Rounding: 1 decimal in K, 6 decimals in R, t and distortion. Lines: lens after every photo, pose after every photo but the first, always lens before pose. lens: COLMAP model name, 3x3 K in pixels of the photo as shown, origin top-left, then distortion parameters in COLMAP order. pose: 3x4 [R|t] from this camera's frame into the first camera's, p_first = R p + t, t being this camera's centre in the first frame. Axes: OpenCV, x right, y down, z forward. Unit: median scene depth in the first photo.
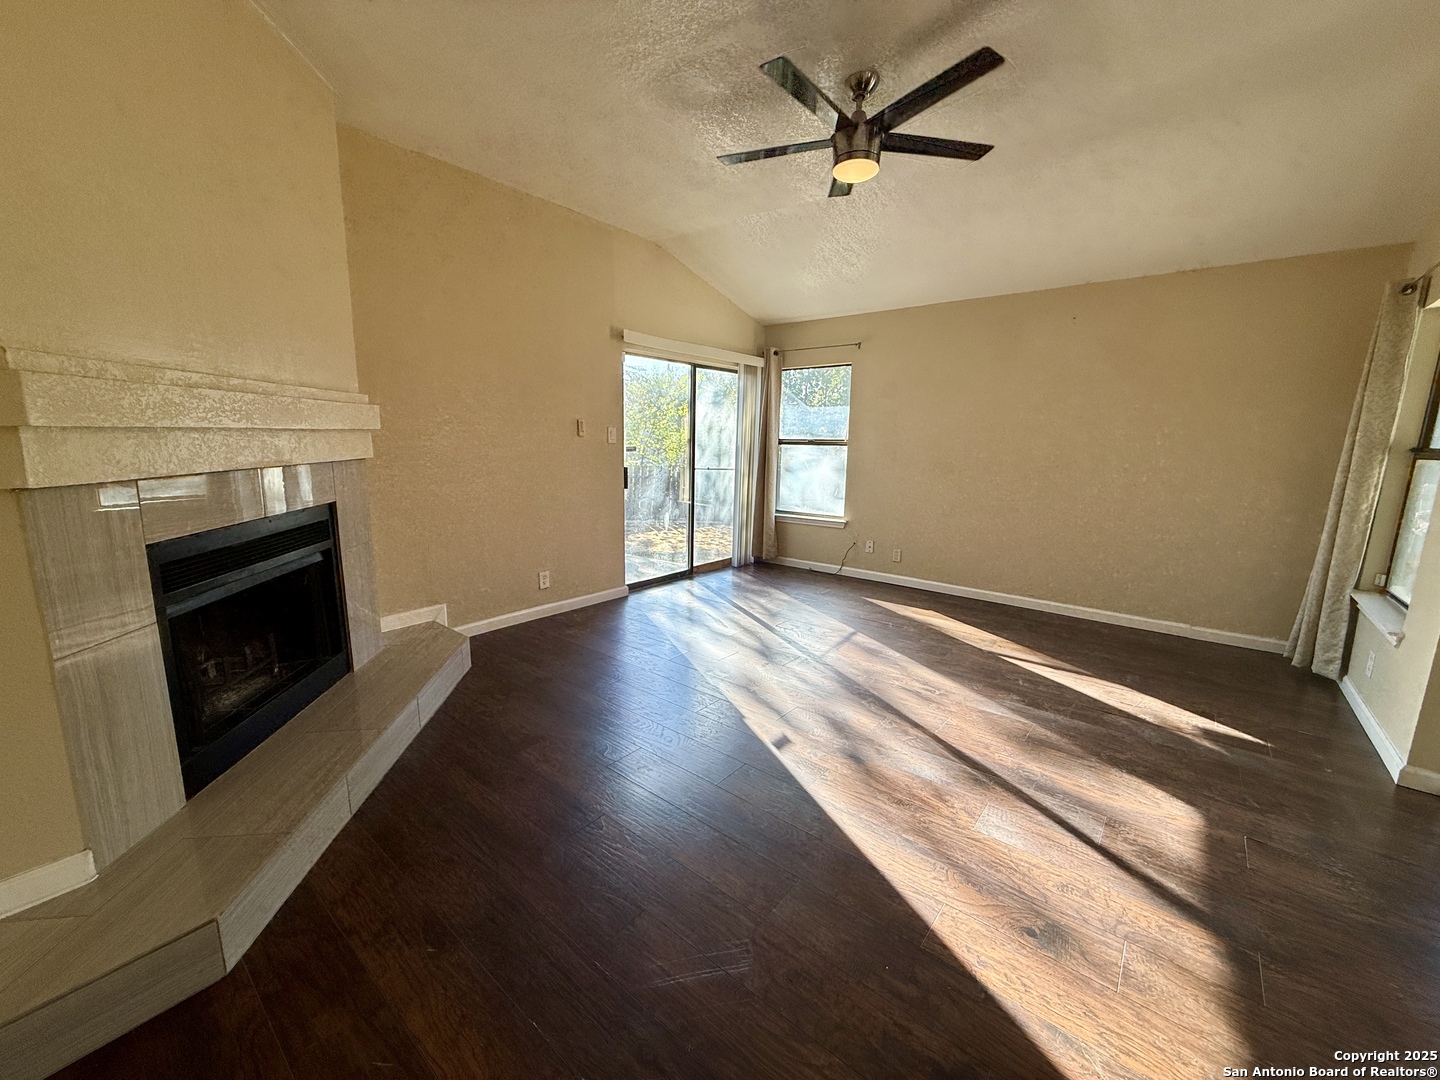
lens RADIAL K [[575.4, 0, 714.5], [0, 575.4, 539.2], [0, 0, 1]] dist [0.003022, -0.000108]
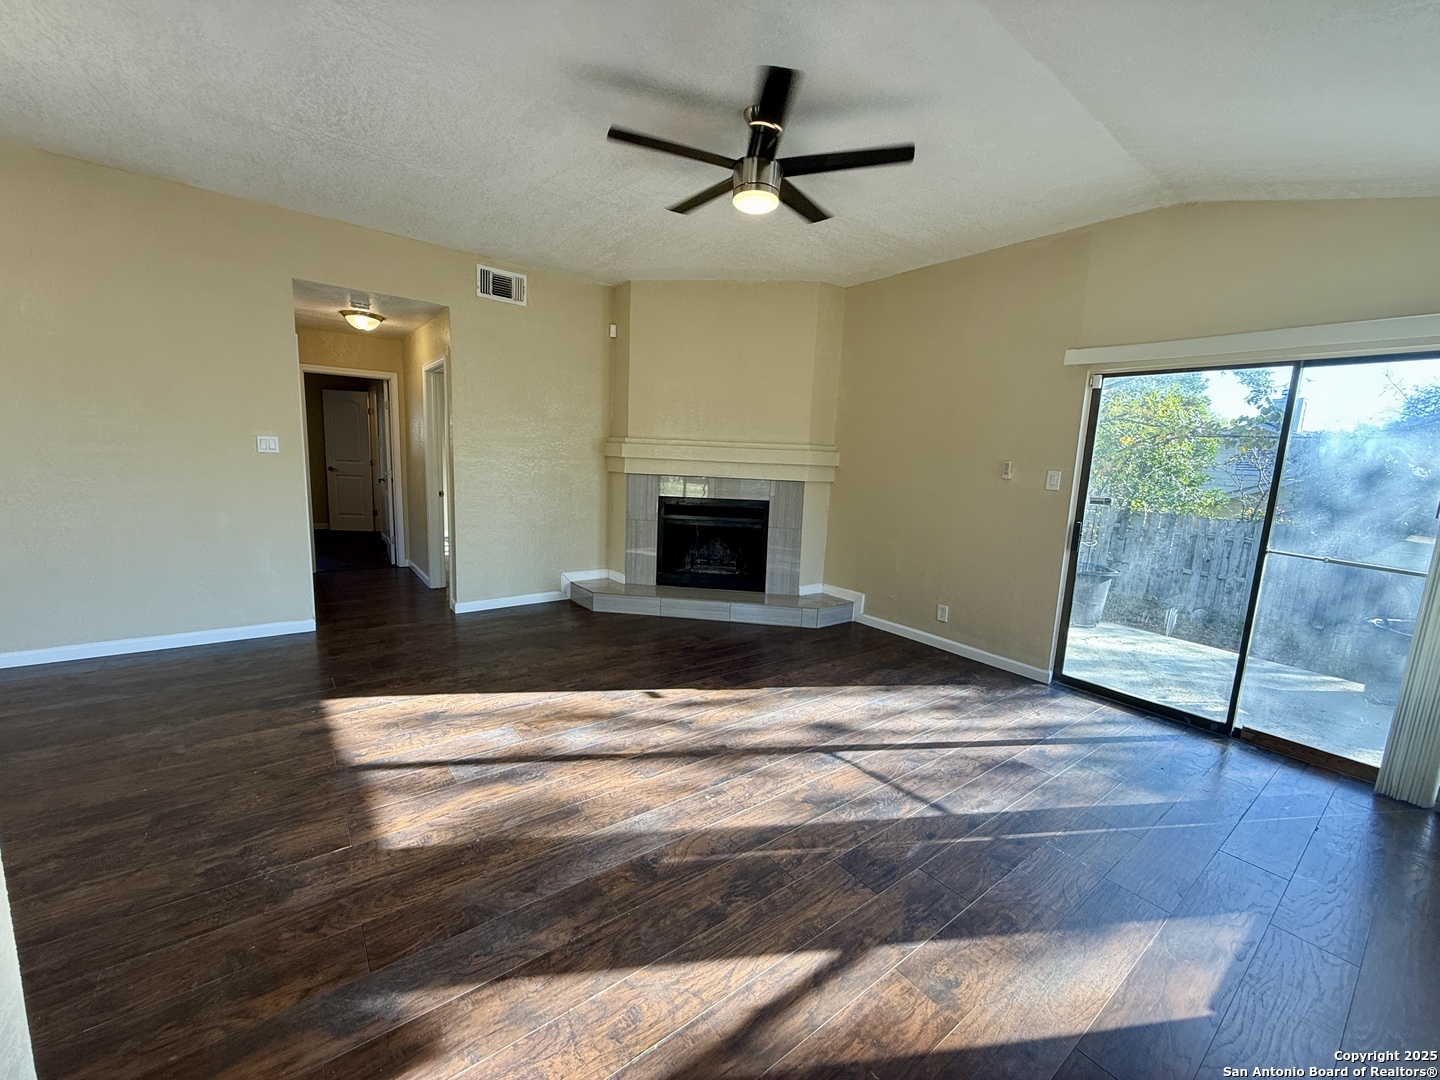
lens RADIAL K [[575.4, 0, 715.7], [0, 575.4, 542.7], [0, 0, 1]] dist [0.003022, -0.000108]
pose [[-0.229510, 0.123155, -0.965483, 0.875522], [-0.221500, 0.959325, 0.175024, -0.158706], [0.947767, 0.254024, -0.192896, 0.865612]]
